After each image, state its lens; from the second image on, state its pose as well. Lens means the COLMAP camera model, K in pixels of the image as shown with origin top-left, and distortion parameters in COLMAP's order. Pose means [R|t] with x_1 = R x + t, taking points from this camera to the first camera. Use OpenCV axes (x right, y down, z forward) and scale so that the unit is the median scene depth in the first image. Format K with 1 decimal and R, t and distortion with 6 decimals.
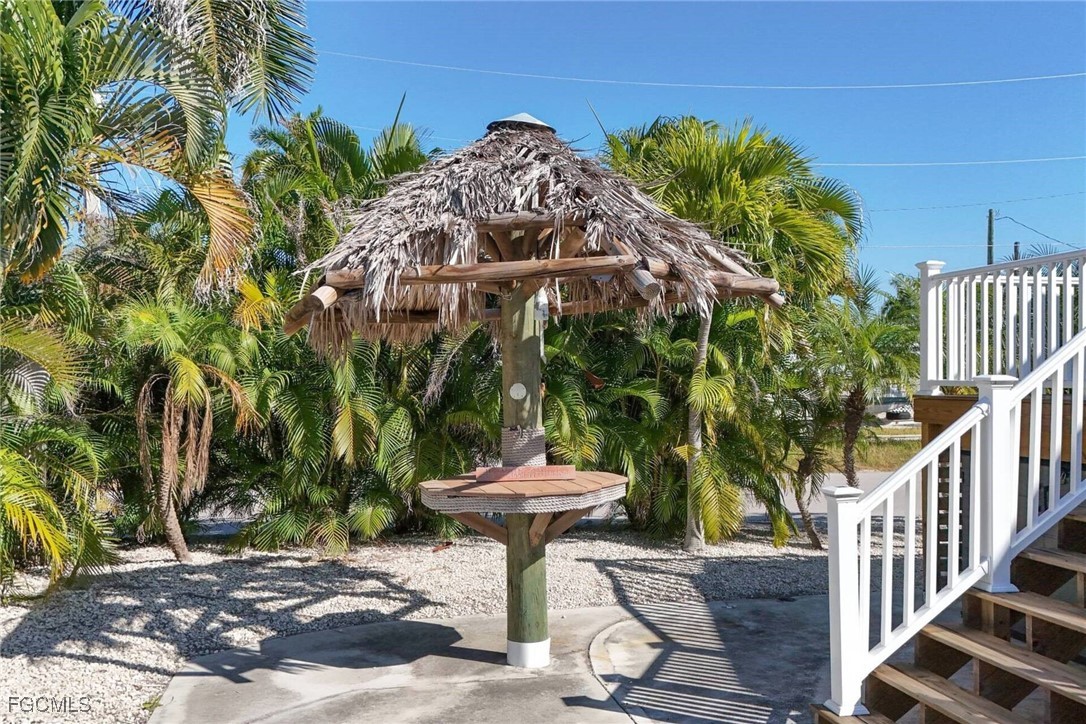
lens RADIAL K [[951.1, 0, 542.8], [0, 951.1, 357.0], [0, 0, 1]] dist [0.059224, 0.004024]
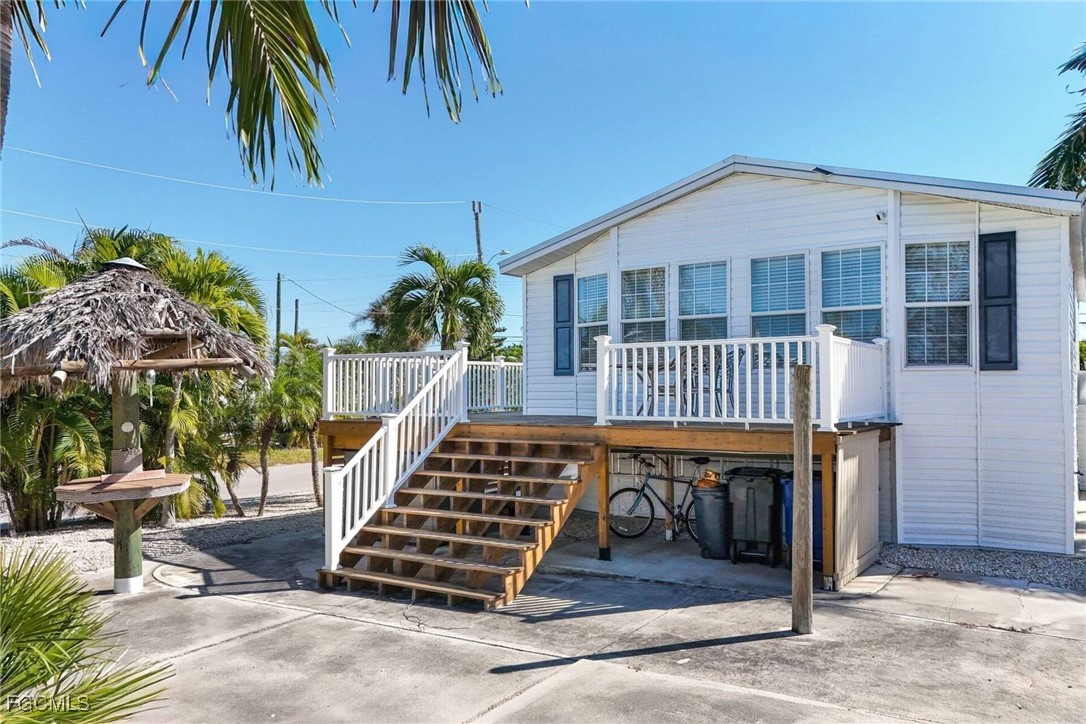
lens RADIAL K [[951.1, 0, 543.4], [0, 951.1, 362.3], [0, 0, 1]] dist [0.059224, 0.004024]
pose [[0.711414, 0.014301, 0.702628, -0.750312], [-0.012144, 0.999894, -0.008056, -0.078454], [-0.702669, -0.002802, 0.711512, -0.756874]]
